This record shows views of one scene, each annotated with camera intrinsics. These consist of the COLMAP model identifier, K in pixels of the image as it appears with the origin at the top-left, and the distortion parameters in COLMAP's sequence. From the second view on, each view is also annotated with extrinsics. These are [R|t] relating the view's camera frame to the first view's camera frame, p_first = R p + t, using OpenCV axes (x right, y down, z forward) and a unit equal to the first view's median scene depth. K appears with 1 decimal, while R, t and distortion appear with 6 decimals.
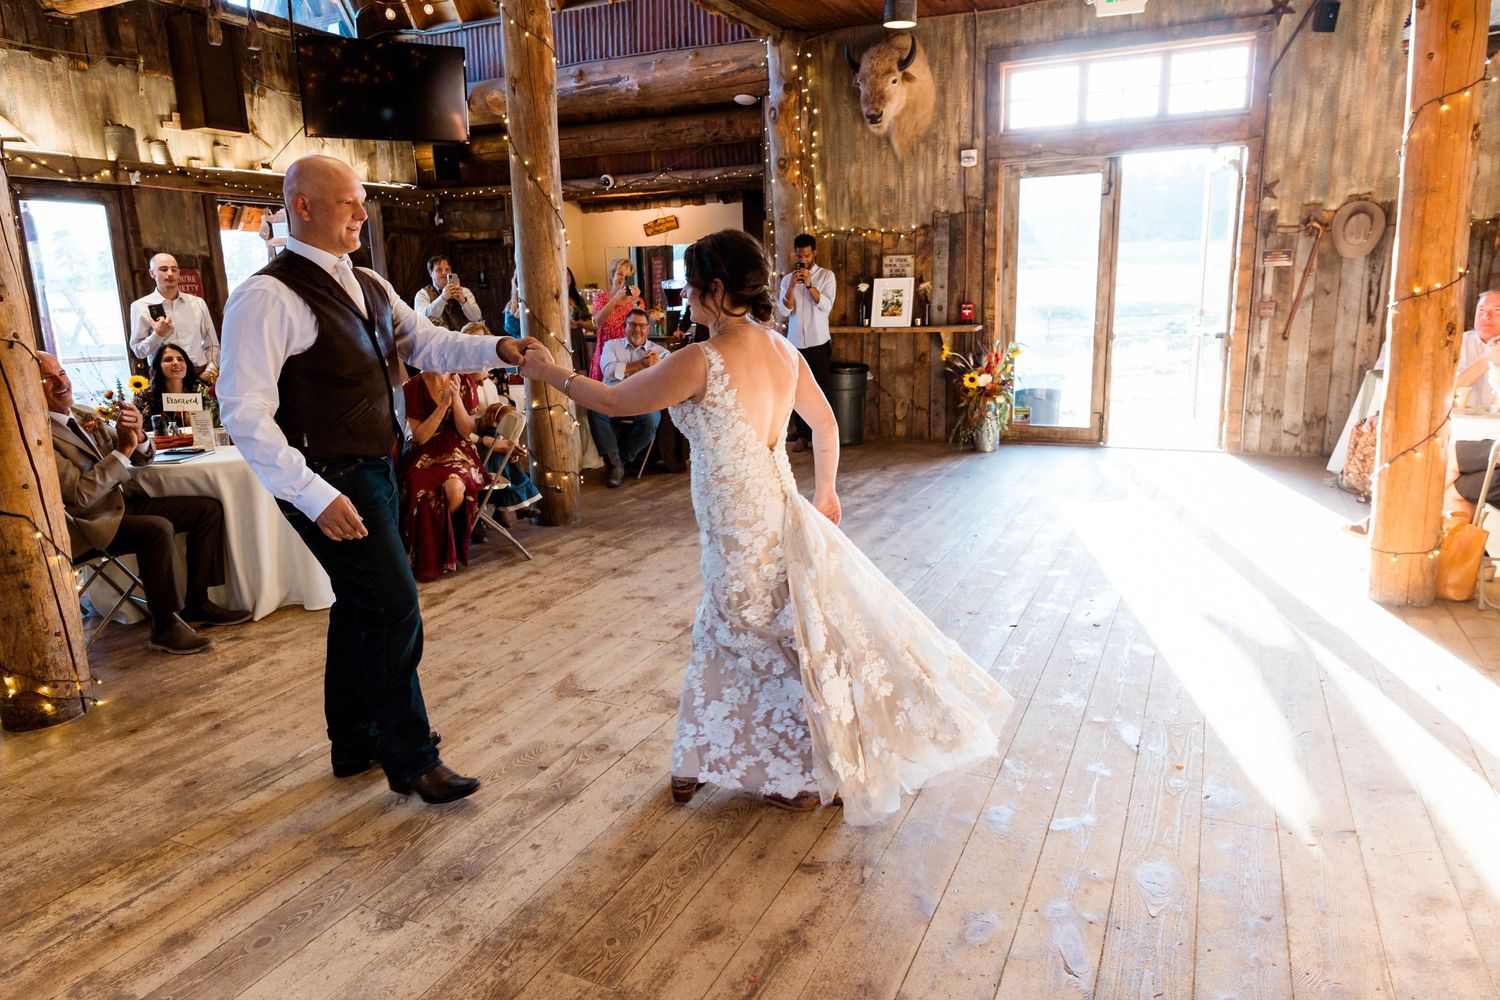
lens RADIAL K [[997.9, 0, 746.0], [0, 997.9, 501.3], [0, 0, 1]] dist [-0.003381, 0.015559]
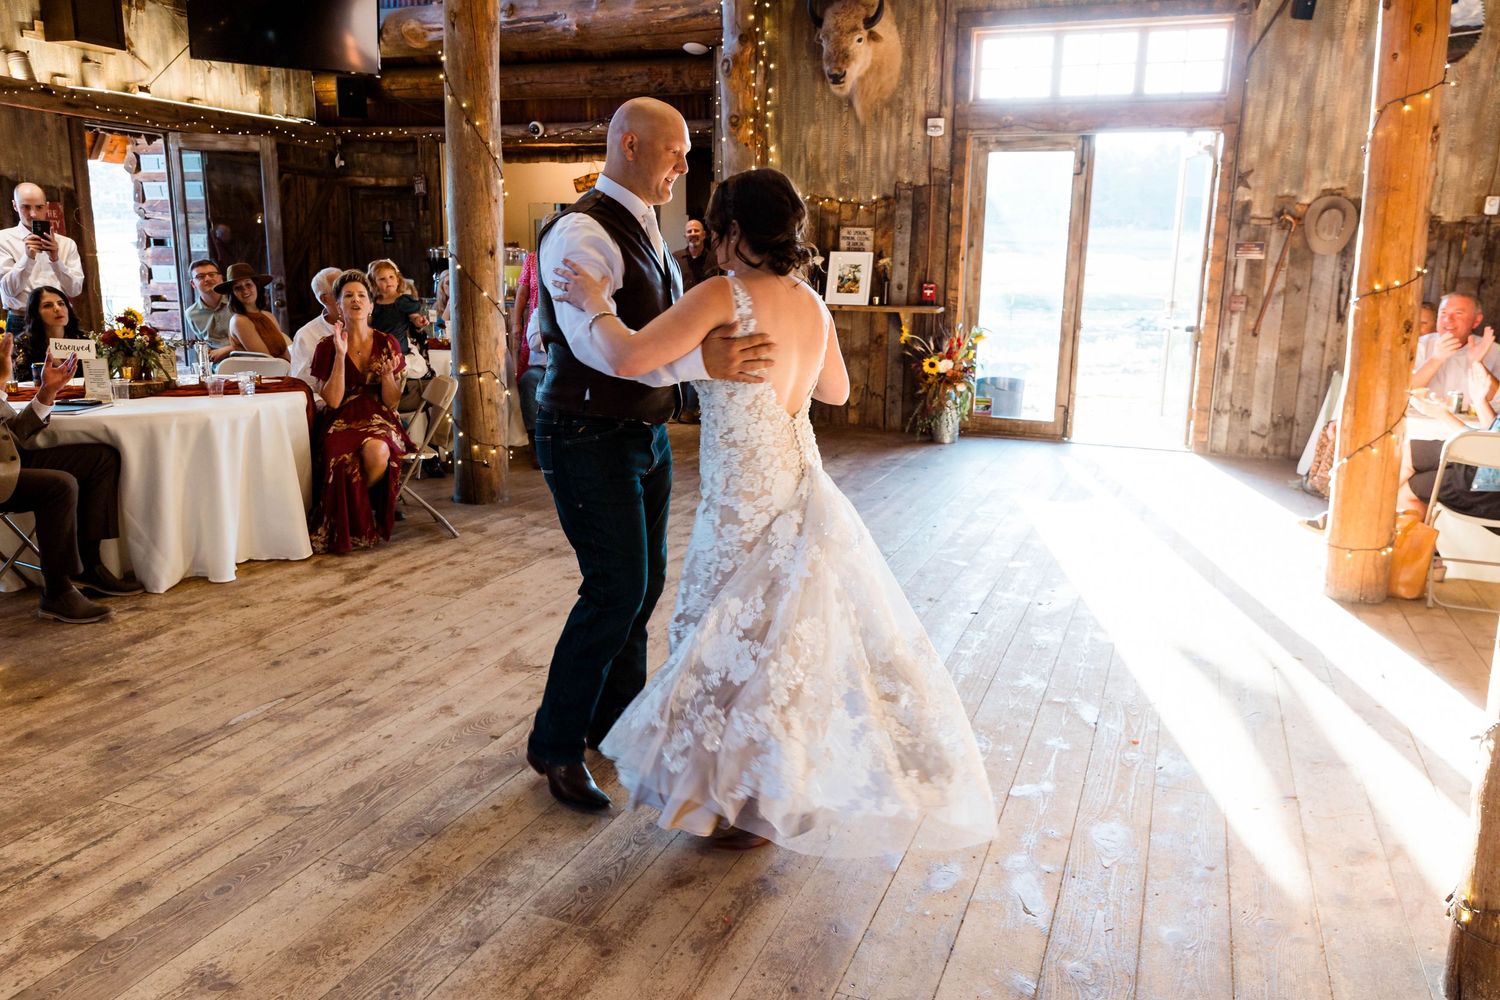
lens RADIAL K [[1133.8, 0, 760.8], [0, 1133.8, 500.2], [0, 0, 1]] dist [-0.008081, 0.022146]
pose [[0.996053, 0.030748, 0.083263, -0.019644], [-0.030597, 0.999527, -0.003082, 0.014446], [-0.083318, 0.000522, 0.996523, -0.047187]]
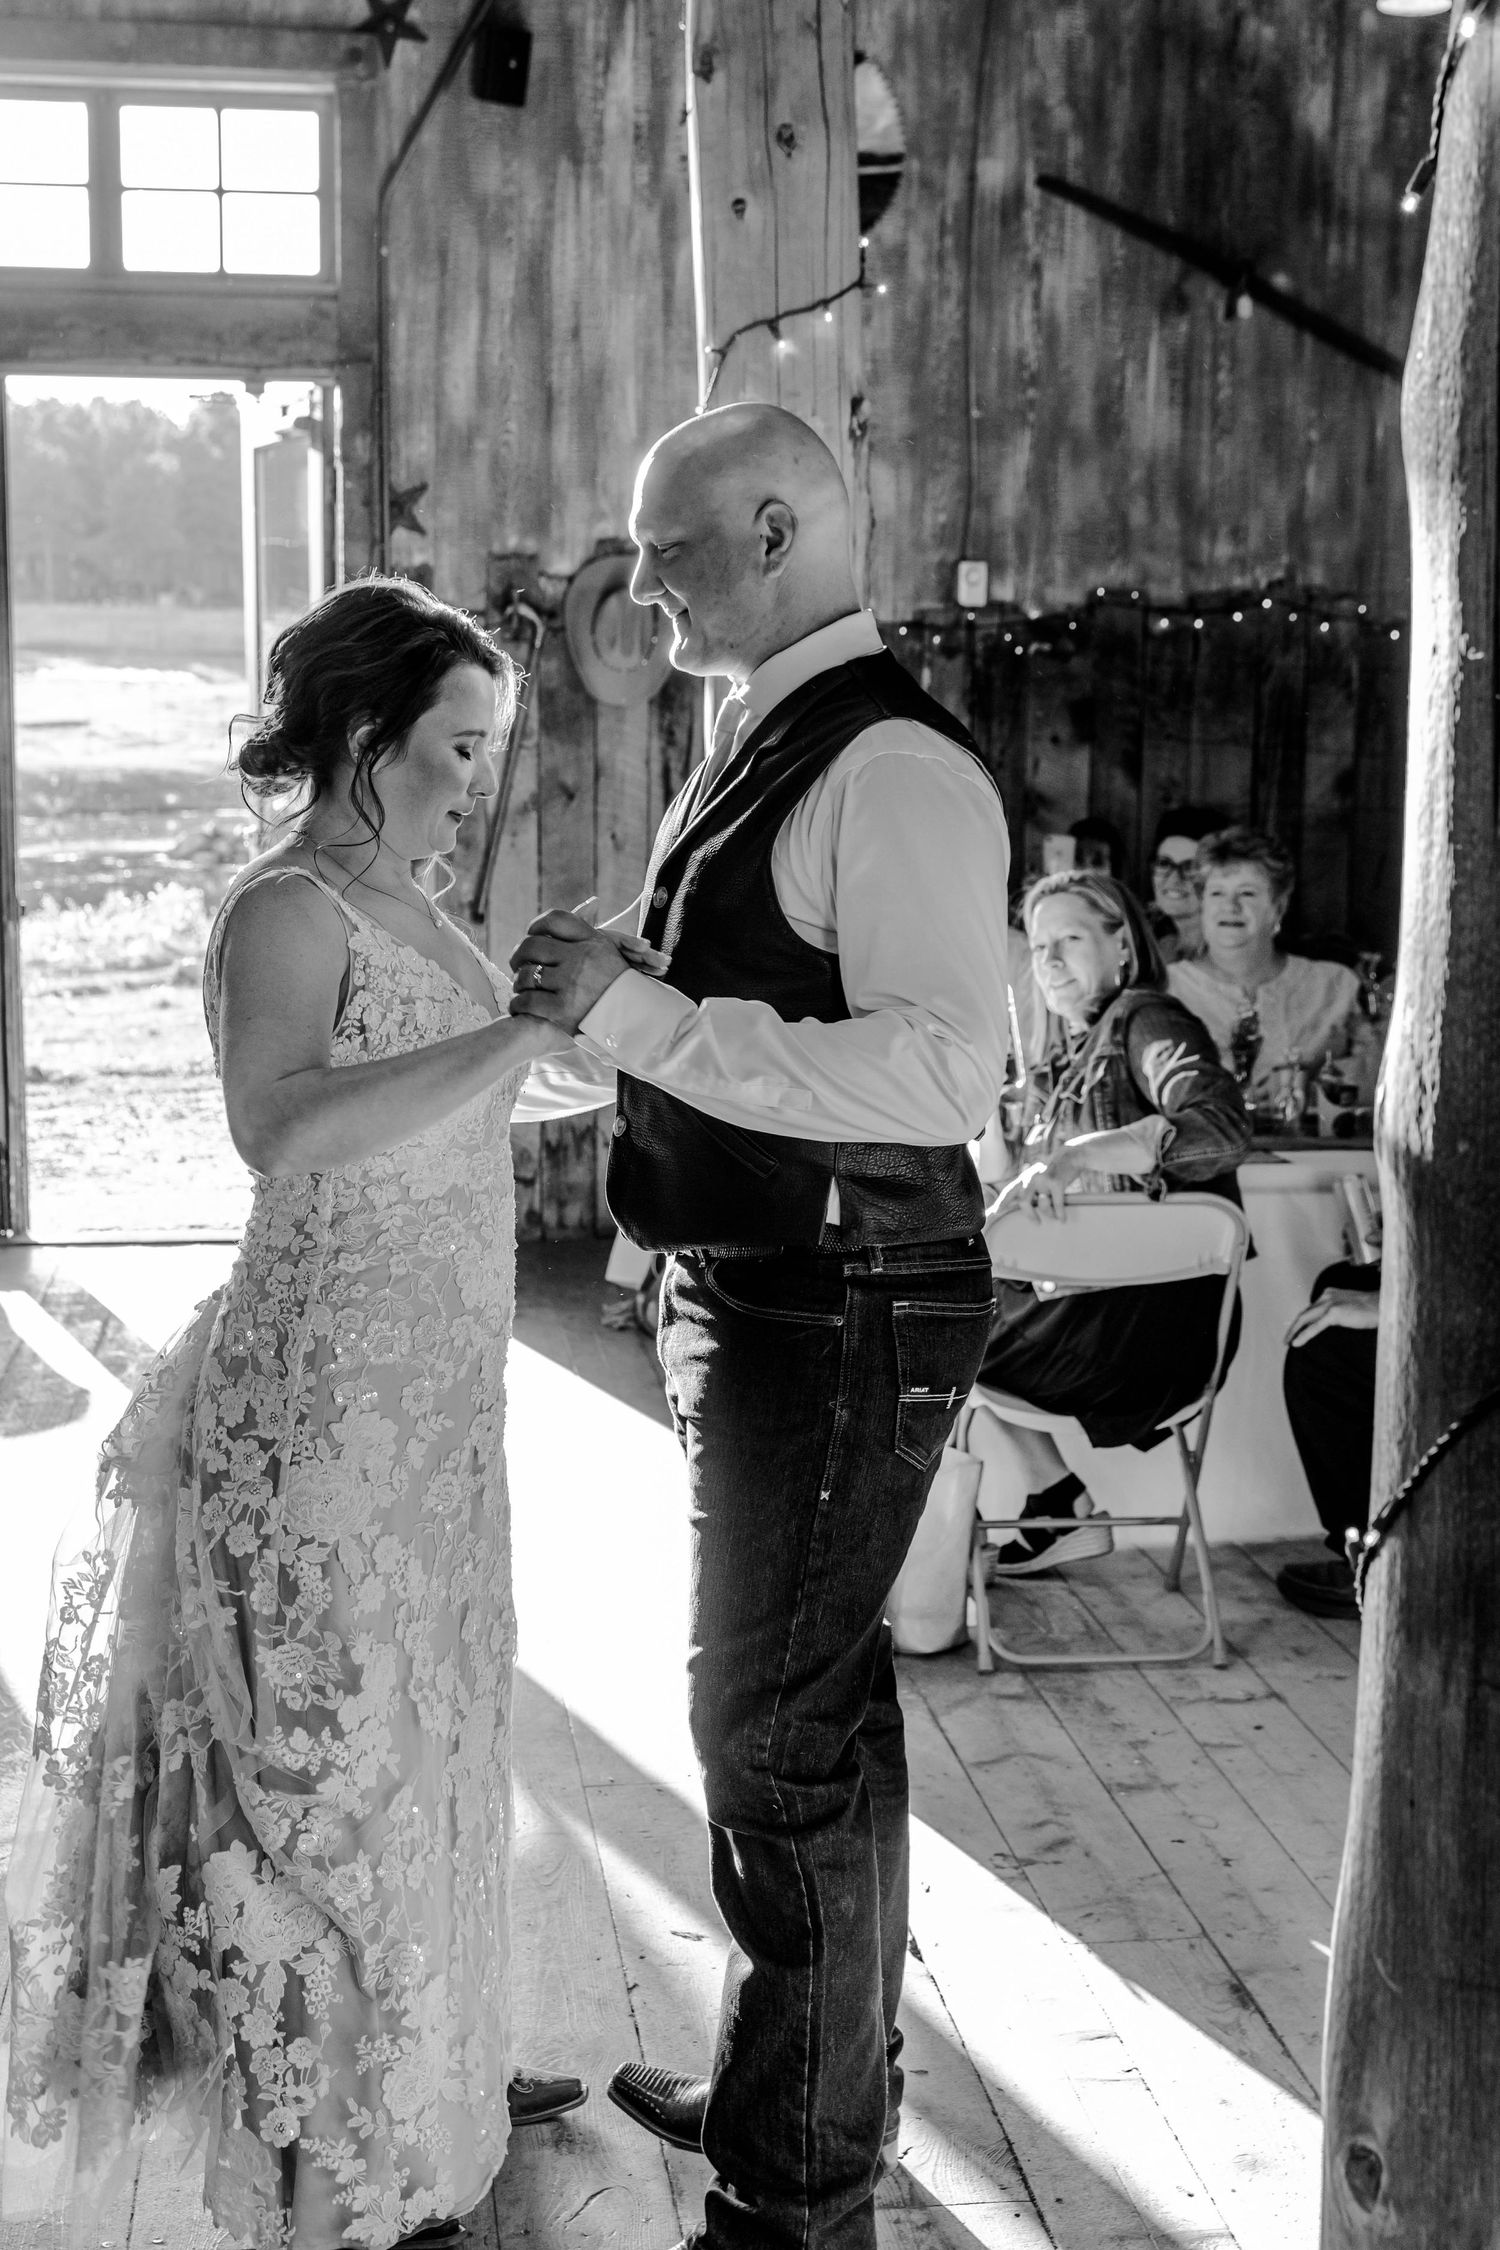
lens RADIAL K [[2999.0, 0, 761.1], [0, 2999.0, 1119.0], [0, 0, 1]] dist [-0.003548, 0.000000]
pose [[0.838303, -0.042771, 0.543524, 0.038589], [0.086399, 0.994742, -0.054980, -0.024930], [-0.538315, 0.093050, 0.837591, 0.052214]]
